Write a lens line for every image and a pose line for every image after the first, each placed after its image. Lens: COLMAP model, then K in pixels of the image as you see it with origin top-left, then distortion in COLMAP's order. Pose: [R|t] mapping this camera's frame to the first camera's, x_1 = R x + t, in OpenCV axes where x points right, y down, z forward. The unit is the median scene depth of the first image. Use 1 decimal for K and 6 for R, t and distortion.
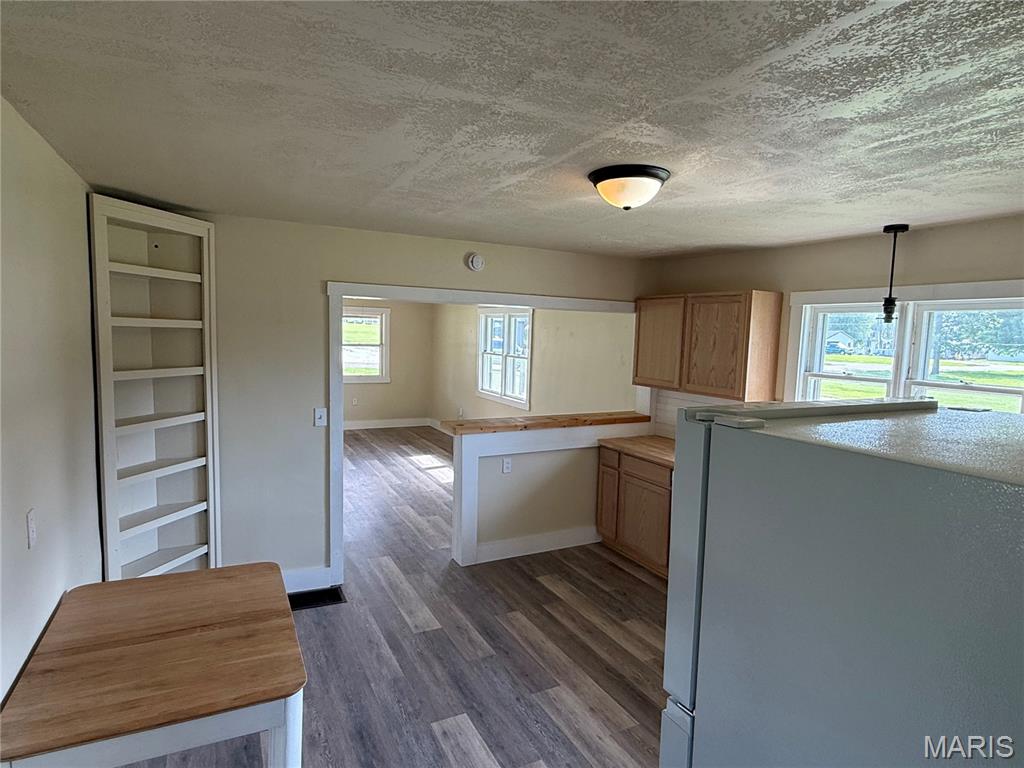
lens RADIAL K [[586.2, 0, 512.0], [0, 586.2, 384.0], [0, 0, 1]] dist [0.003410, 0.001361]
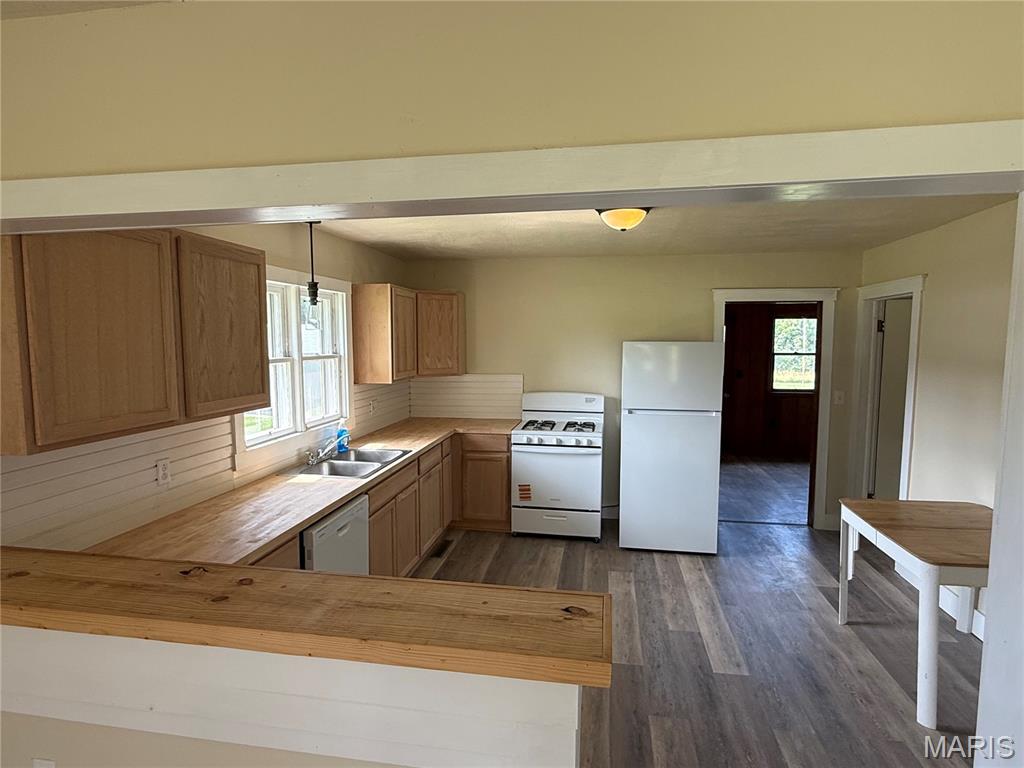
lens RADIAL K [[586.2, 0, 512.0], [0, 586.2, 384.0], [0, 0, 1]] dist [0.003410, 0.001361]
pose [[-0.806385, -0.073050, 0.586862, -0.246451], [0.033708, 0.985051, 0.168932, -0.103429], [-0.590429, 0.156007, -0.791868, 1.310385]]
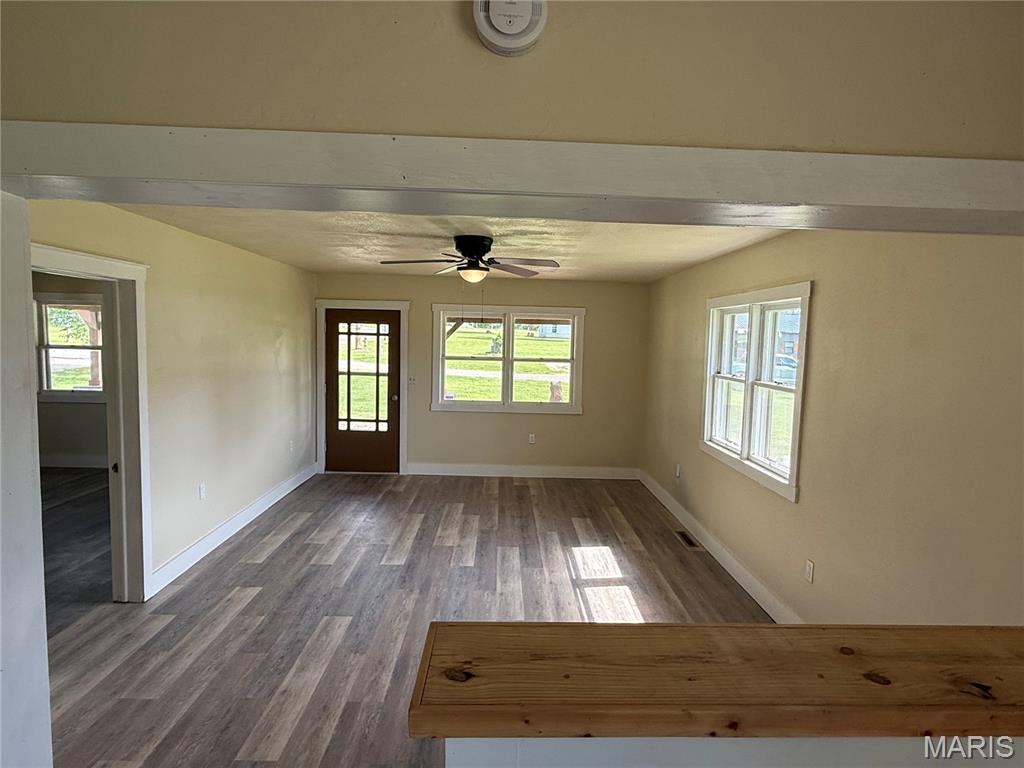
lens RADIAL K [[586.2, 0, 512.0], [0, 586.2, 384.0], [0, 0, 1]] dist [0.003410, 0.001361]
pose [[0.900523, 0.030166, -0.433761, 0.044324], [-0.040498, 0.999073, -0.014596, -0.059753], [0.432918, 0.030711, 0.900910, 0.810181]]
